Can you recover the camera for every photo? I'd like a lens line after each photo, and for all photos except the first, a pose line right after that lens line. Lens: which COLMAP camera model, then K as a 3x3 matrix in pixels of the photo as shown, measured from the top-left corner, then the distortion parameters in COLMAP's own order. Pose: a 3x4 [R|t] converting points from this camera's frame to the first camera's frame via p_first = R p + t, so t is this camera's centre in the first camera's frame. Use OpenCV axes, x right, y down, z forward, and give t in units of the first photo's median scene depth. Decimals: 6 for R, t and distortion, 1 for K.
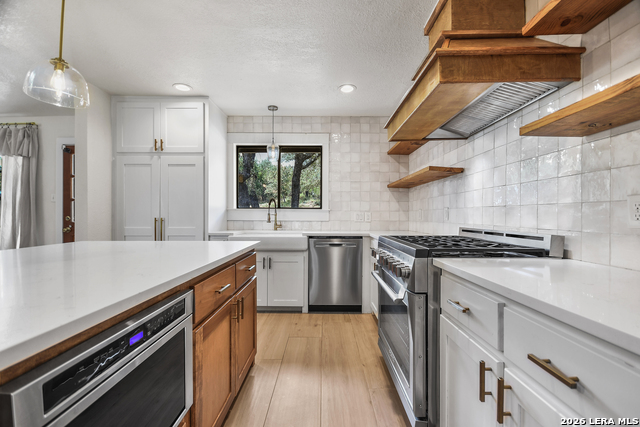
lens RADIAL K [[282.5, 0, 321.0], [0, 282.5, 214.3], [0, 0, 1]] dist [0.007687, -0.009097]
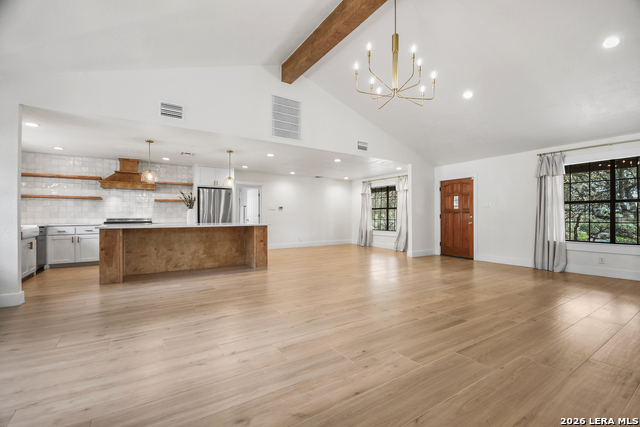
lens RADIAL K [[282.5, 0, 322.4], [0, 282.5, 213.4], [0, 0, 1]] dist [0.007687, -0.009097]
pose [[-0.548967, 0.004781, 0.835830, -1.975396], [-0.002358, 0.999971, -0.007268, 0.004692], [-0.835841, -0.005960, -0.548940, 0.446515]]
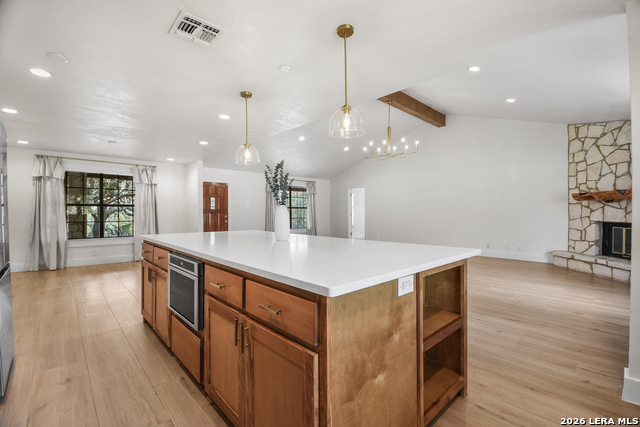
lens RADIAL K [[282.5, 0, 323.2], [0, 282.5, 212.7], [0, 0, 1]] dist [0.007687, -0.009097]
pose [[-0.721763, -0.001193, -0.692139, 0.046228], [0.001125, 0.999995, -0.002897, -0.008122], [0.692139, -0.002870, -0.721759, 0.753870]]
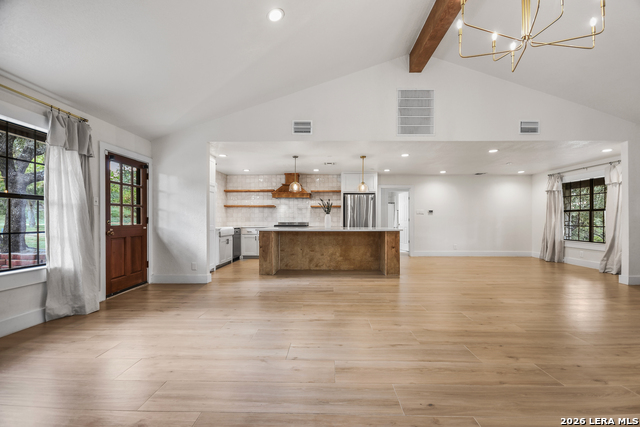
lens RADIAL K [[282.5, 0, 322.2], [0, 282.5, 218.4], [0, 0, 1]] dist [0.007687, -0.009097]
pose [[0.019592, 0.002243, 0.999806, -1.971265], [-0.003235, 0.999992, -0.002180, -0.000353], [-0.999803, -0.003191, 0.019599, 0.209099]]
